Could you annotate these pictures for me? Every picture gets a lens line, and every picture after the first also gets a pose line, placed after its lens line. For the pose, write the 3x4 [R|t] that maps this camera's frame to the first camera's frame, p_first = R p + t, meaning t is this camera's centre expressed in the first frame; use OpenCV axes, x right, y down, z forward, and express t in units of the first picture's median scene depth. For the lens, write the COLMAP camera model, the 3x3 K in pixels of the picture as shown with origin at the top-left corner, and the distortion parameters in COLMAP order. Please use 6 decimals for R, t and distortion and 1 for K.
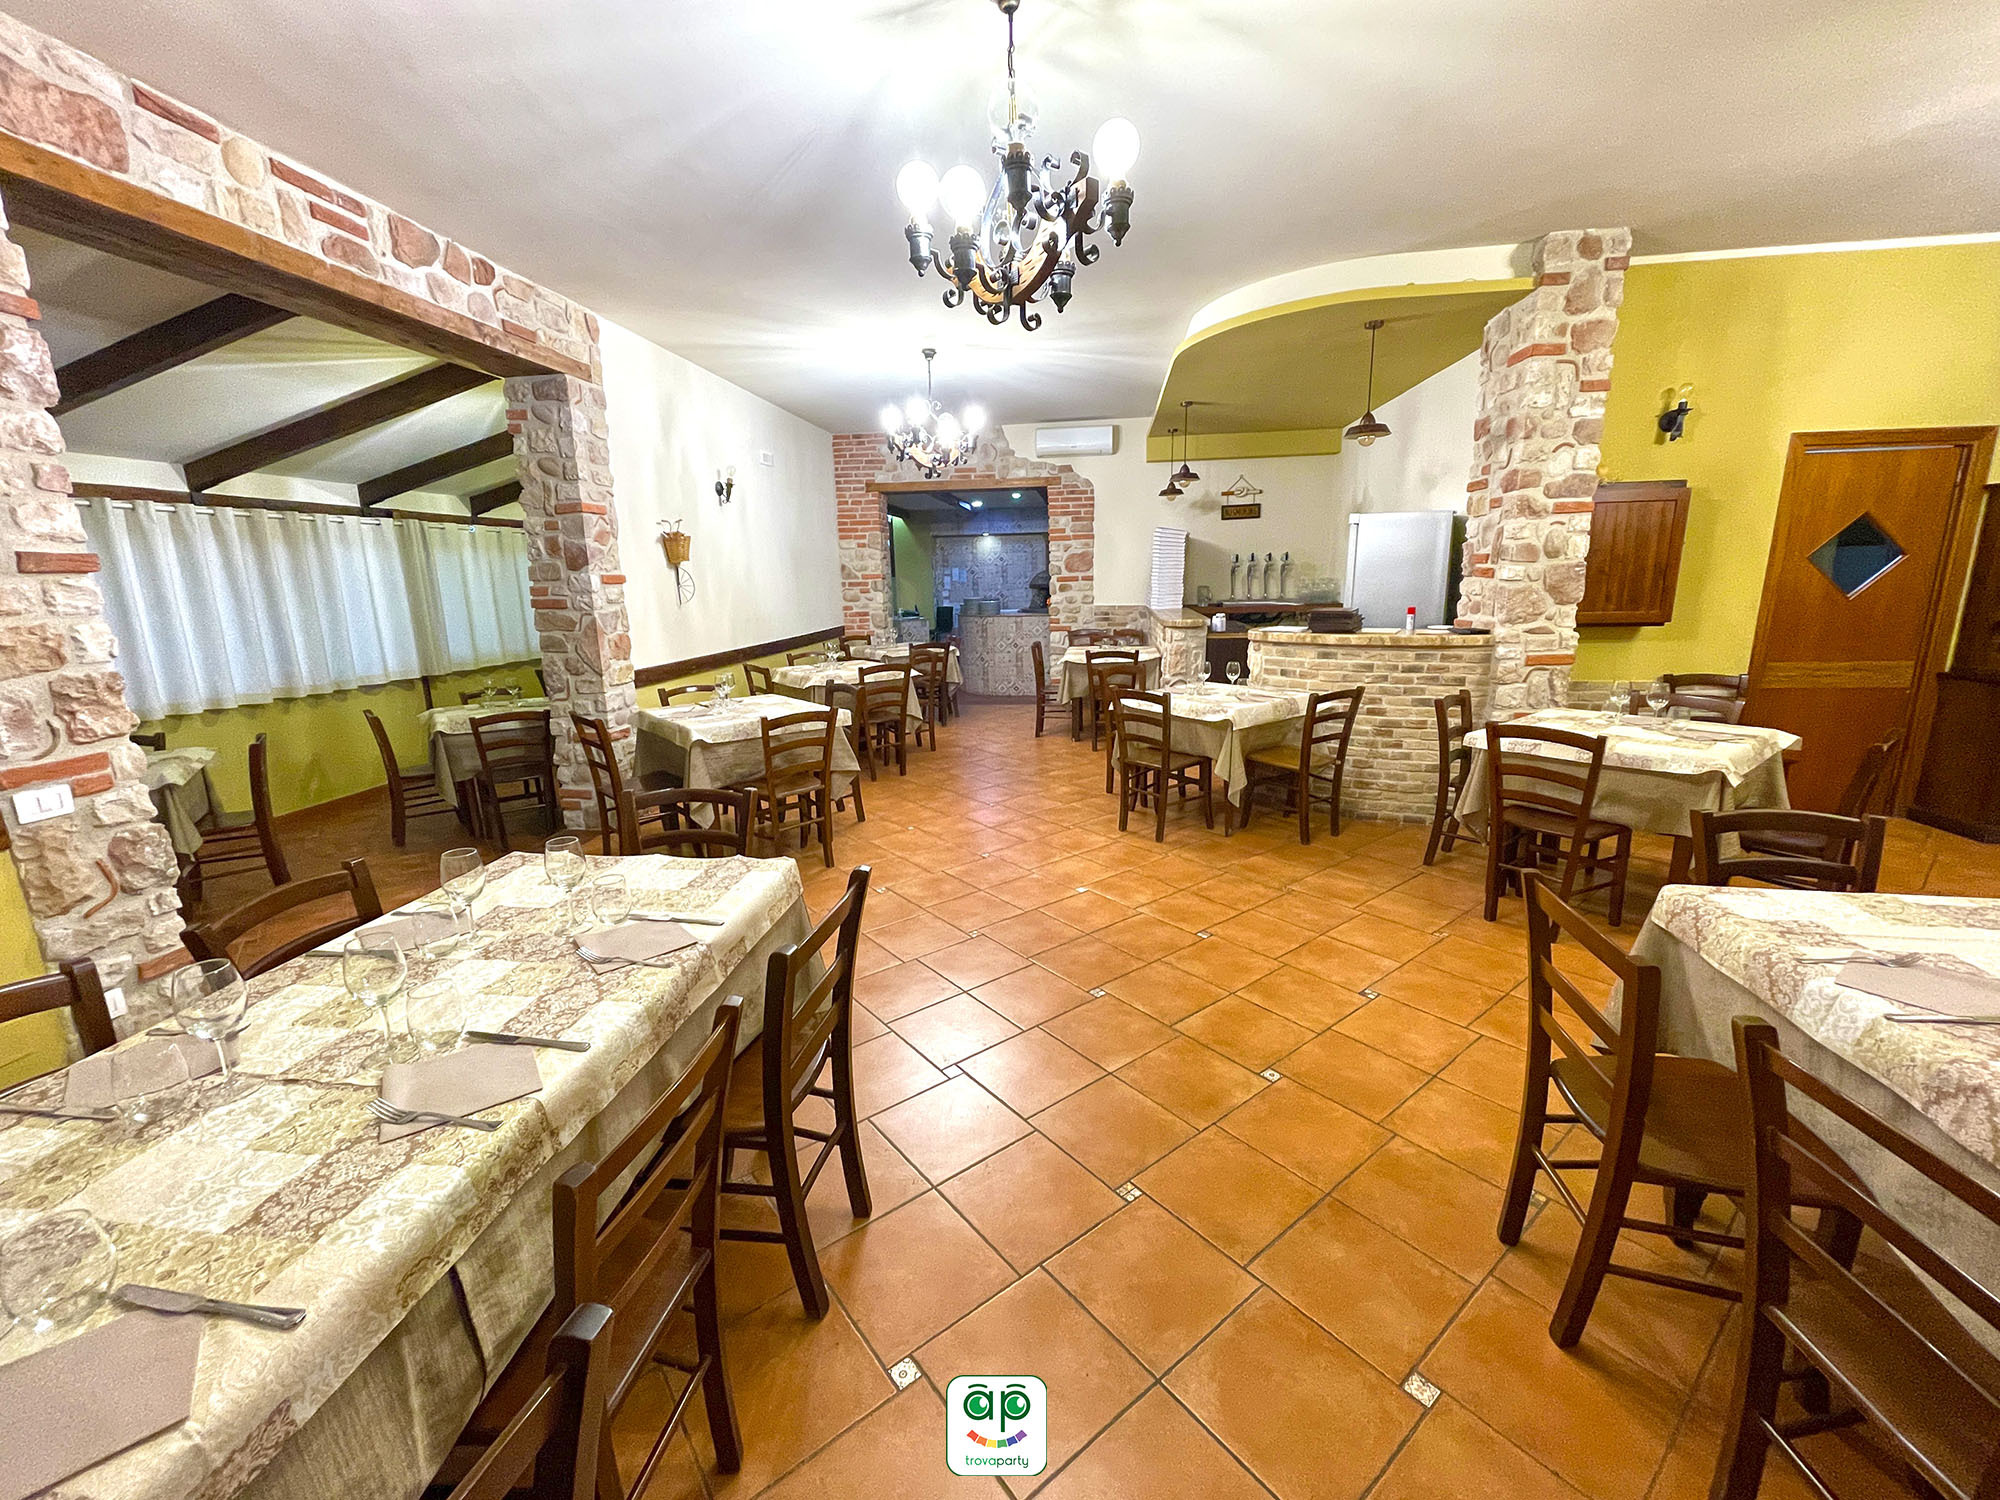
lens RADIAL K [[815.3, 0, 994.0], [0, 815.3, 745.9], [0, 0, 1]] dist [0.000055, 0.000302]
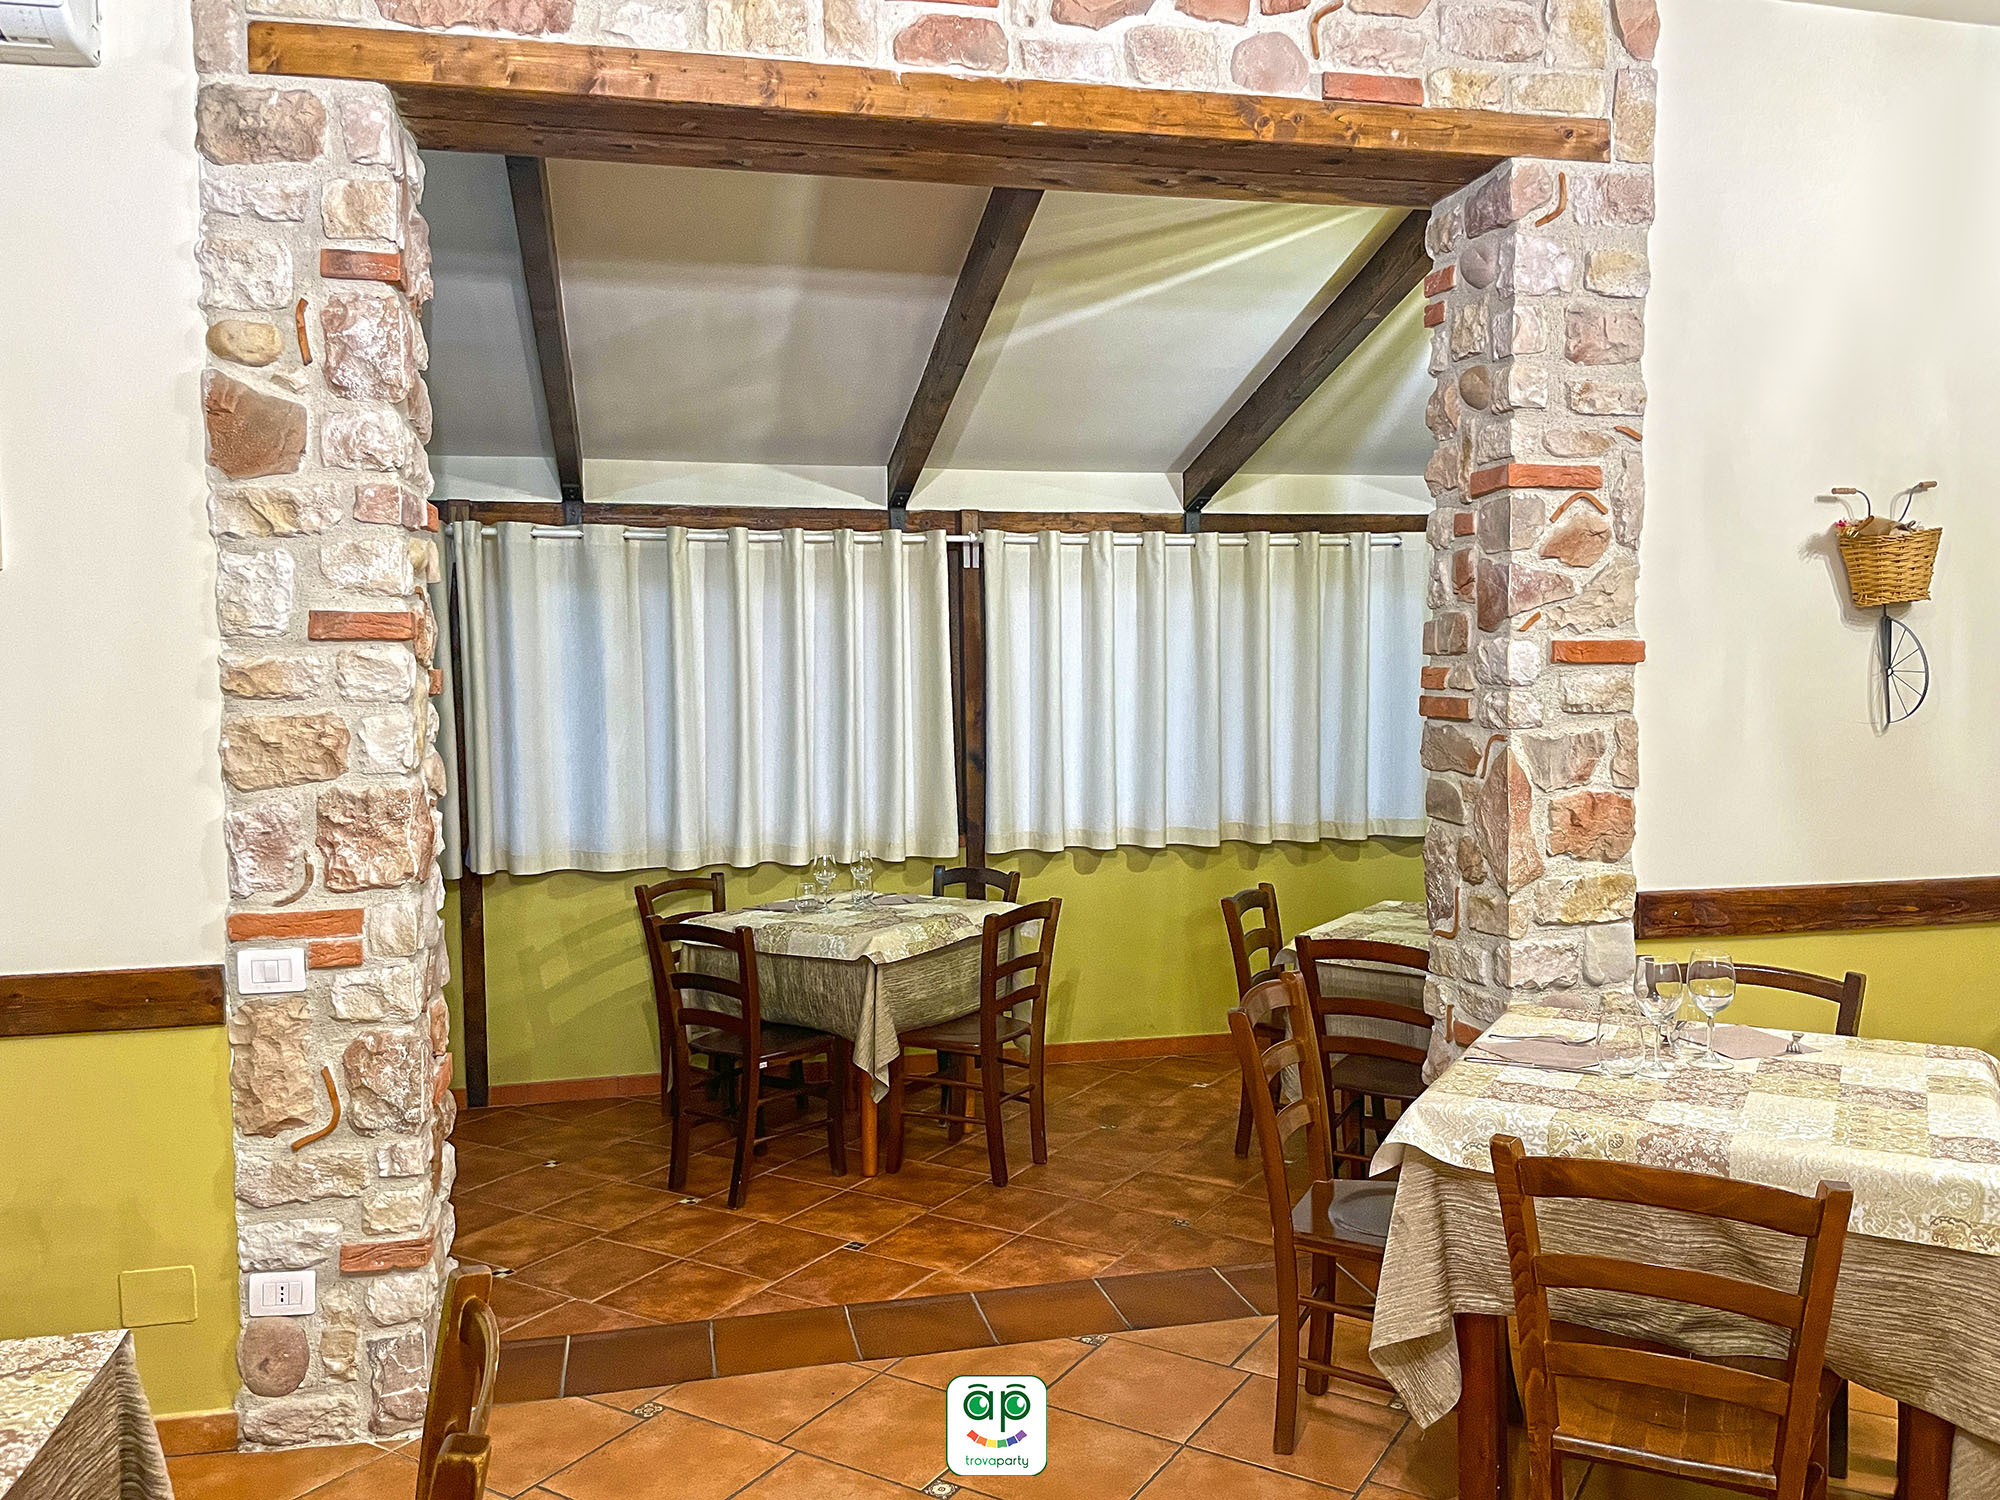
lens RADIAL K [[1520.2, 0, 1002.8], [0, 1520.2, 739.4], [0, 0, 1]] dist [0.025993, -0.001334]
pose [[0.346651, 0.064577, -0.935769, 0.177092], [-0.191843, 0.981420, -0.003340, -0.171900], [0.918166, 0.180678, 0.352599, 0.791426]]
